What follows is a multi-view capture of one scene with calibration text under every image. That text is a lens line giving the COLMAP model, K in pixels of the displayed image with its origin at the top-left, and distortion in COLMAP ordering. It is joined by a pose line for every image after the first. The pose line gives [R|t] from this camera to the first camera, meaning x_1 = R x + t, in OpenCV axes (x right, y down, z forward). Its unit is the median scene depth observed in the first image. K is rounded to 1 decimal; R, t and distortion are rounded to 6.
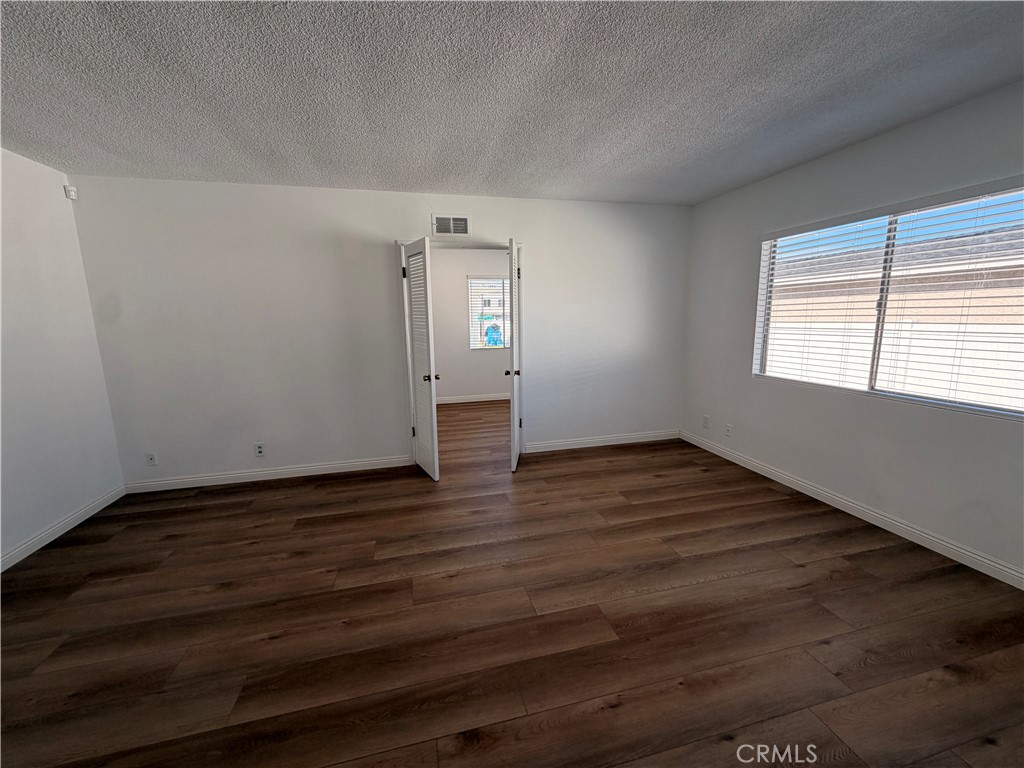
lens RADIAL K [[409.5, 0, 507.1], [0, 409.5, 385.2], [0, 0, 1]] dist [-0.001197, 0.000709]
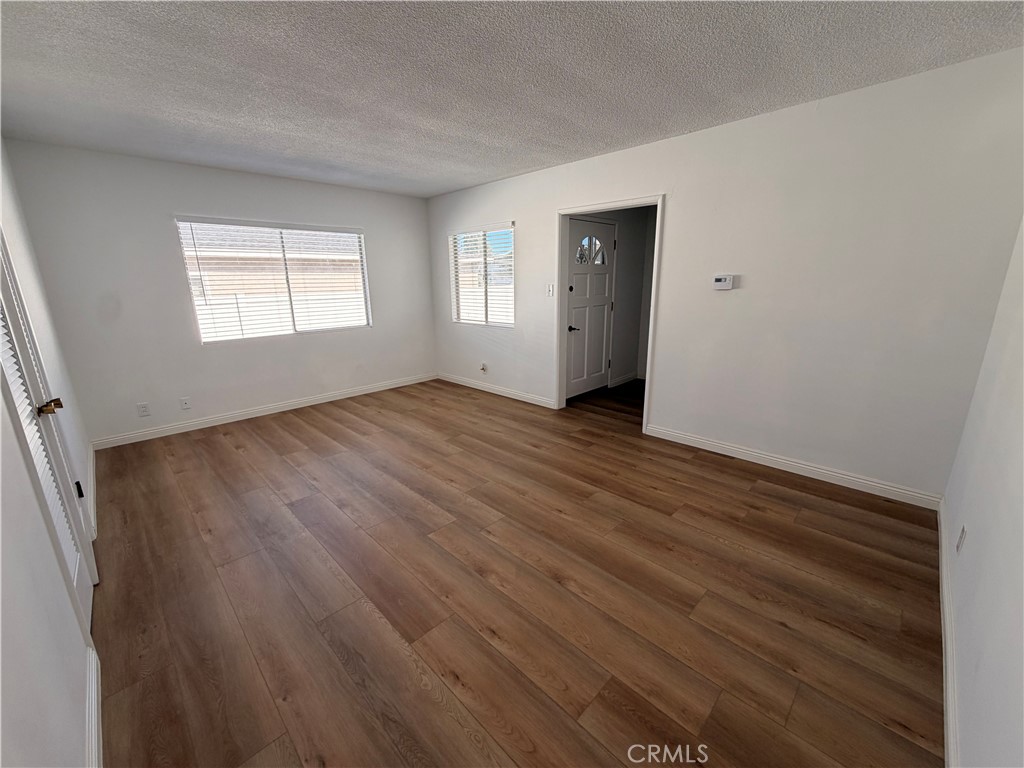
lens RADIAL K [[409.5, 0, 509.7], [0, 409.5, 383.7], [0, 0, 1]] dist [-0.001197, 0.000709]
pose [[-0.512720, -0.187267, 0.837884, -1.167261], [0.169886, 0.934497, 0.312817, -0.191950], [-0.841580, 0.302732, -0.447321, 1.215509]]
